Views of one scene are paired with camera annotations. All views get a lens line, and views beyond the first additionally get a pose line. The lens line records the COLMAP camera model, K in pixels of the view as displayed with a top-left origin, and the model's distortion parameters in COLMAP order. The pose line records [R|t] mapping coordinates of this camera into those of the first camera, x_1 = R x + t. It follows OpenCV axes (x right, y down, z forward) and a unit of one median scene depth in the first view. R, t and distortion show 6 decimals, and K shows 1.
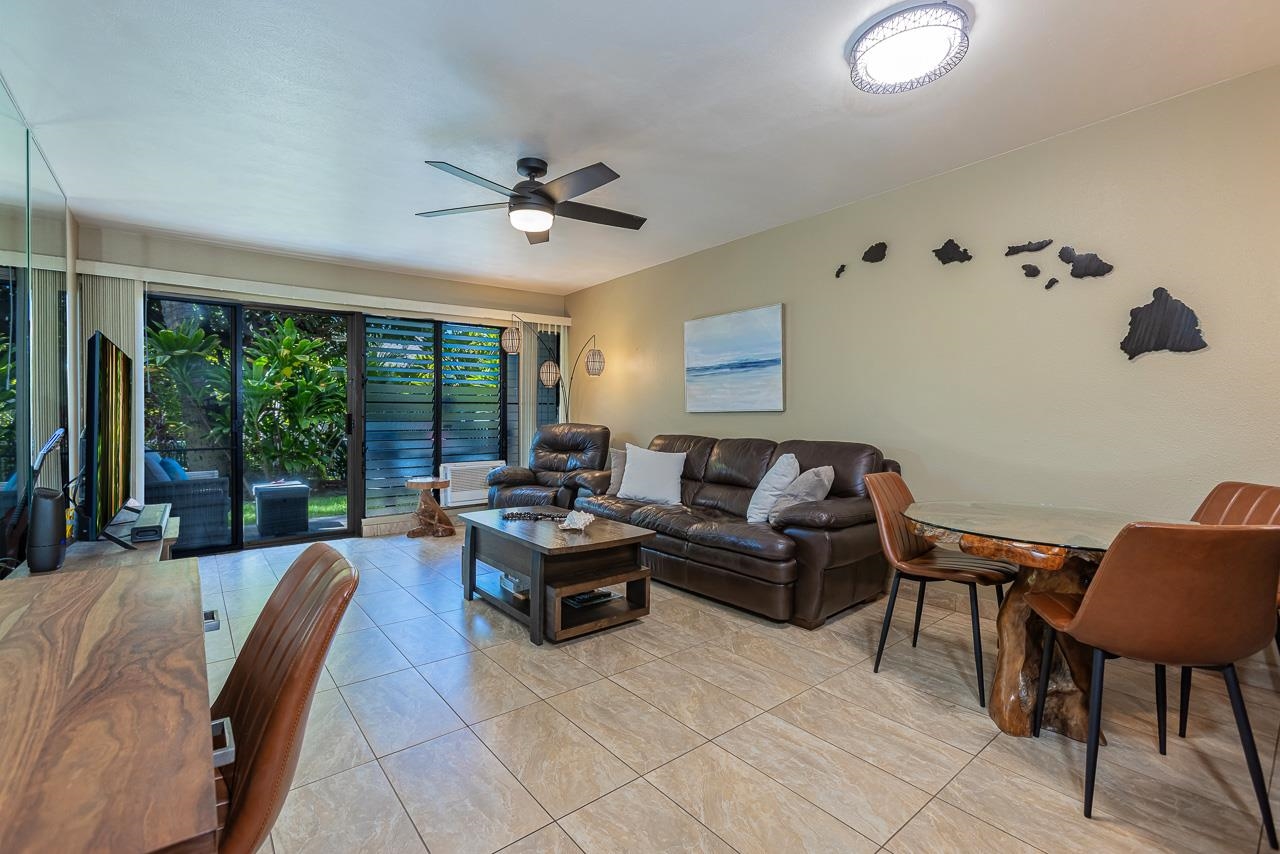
lens RADIAL K [[550.6, 0, 609.5], [0, 550.6, 414.6], [0, 0, 1]] dist [-0.010795, 0.000441]
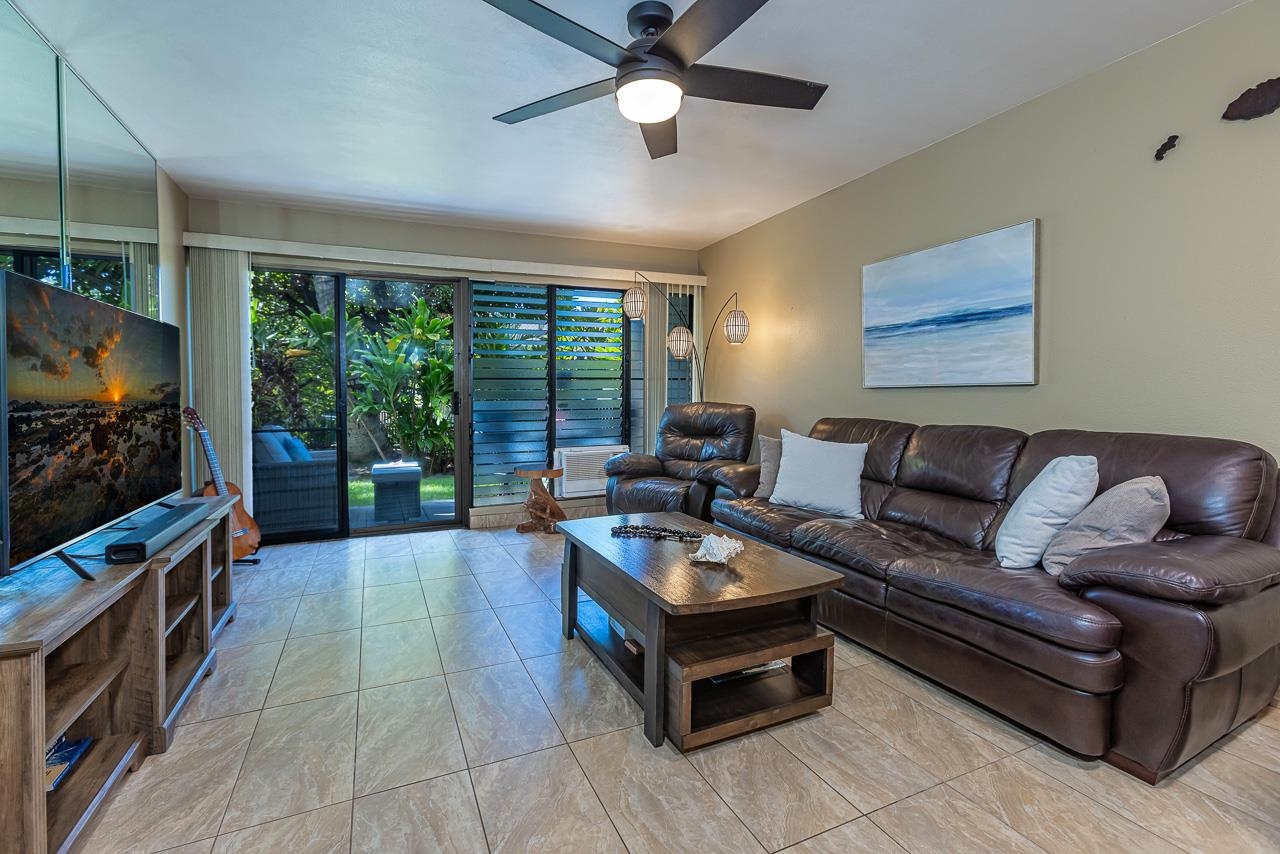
lens RADIAL K [[550.6, 0, 609.5], [0, 550.6, 414.6], [0, 0, 1]] dist [-0.010795, 0.000441]
pose [[0.970949, 0.006963, -0.239187, -0.018385], [0.002388, 0.999245, 0.038783, 0.002675], [0.239277, -0.038227, 0.970199, 0.226004]]
